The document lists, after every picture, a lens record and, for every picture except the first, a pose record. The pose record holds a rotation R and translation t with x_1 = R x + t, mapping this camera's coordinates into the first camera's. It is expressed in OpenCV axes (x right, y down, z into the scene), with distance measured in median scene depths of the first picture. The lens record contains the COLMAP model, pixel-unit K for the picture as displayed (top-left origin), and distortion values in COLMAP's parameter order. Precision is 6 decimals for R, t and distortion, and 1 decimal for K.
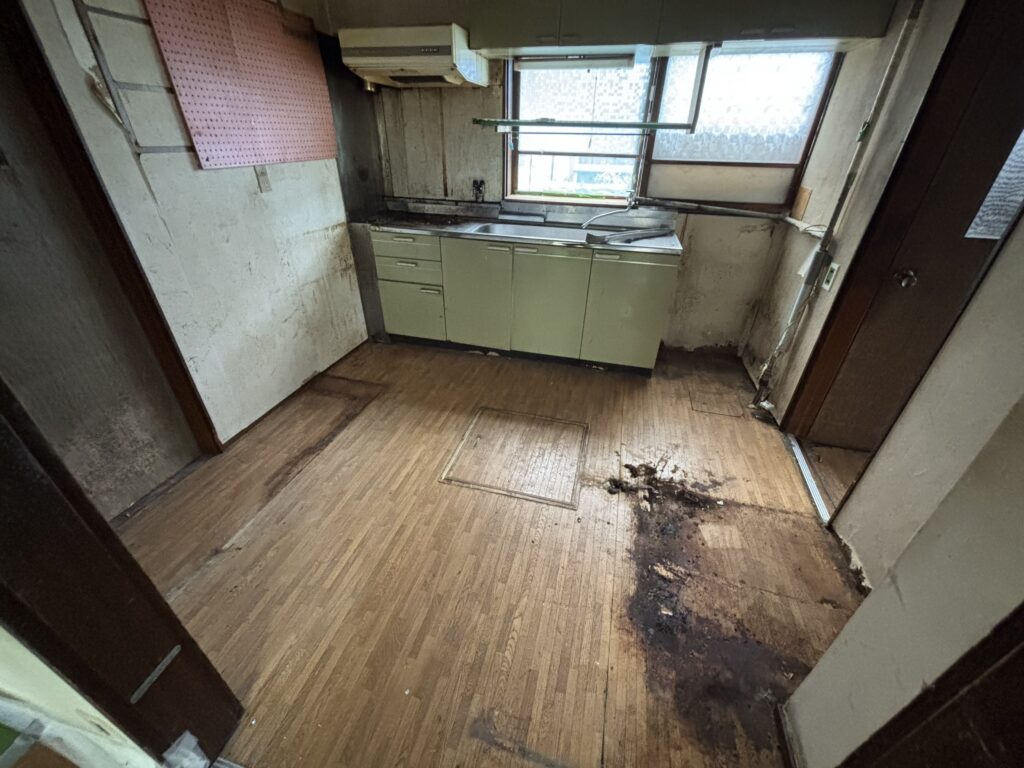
lens RADIAL K [[409.0, 0, 511.5], [0, 409.0, 384.1], [0, 0, 1]] dist [0.001569, -0.000392]
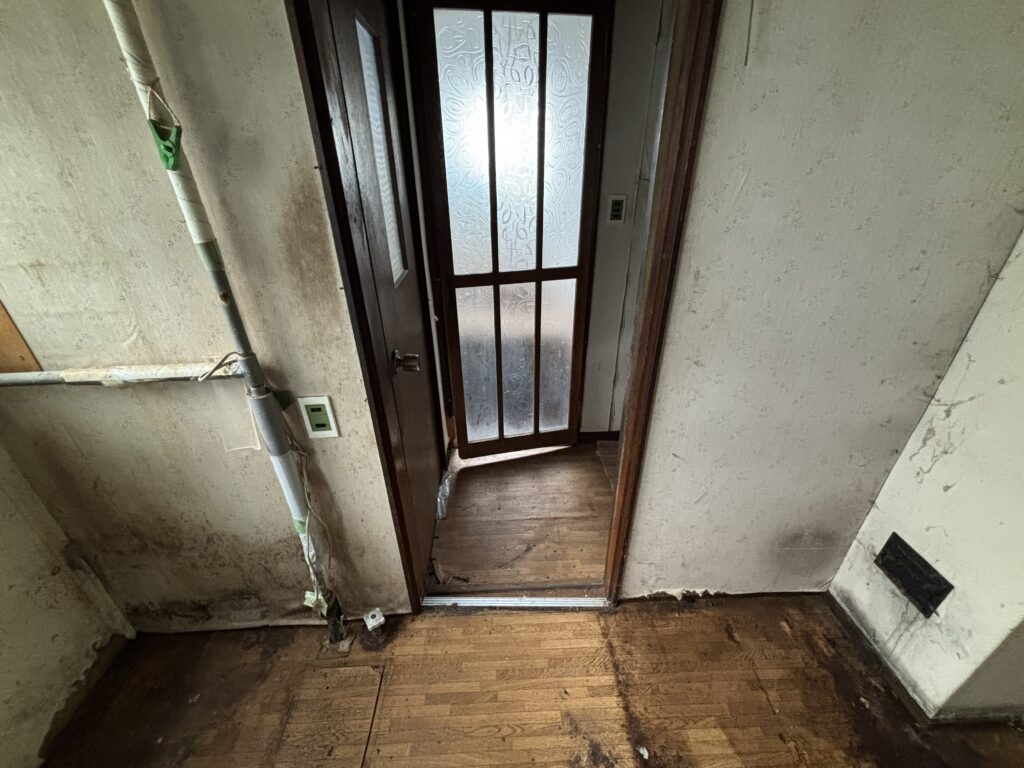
lens RADIAL K [[409.0, 0, 513.0], [0, 409.0, 385.5], [0, 0, 1]] dist [0.001569, -0.000392]
pose [[-0.293418, -0.461246, 0.837352, 0.310390], [0.502422, 0.670783, 0.545548, -0.485348], [-0.813313, 0.580777, 0.034920, 0.815648]]
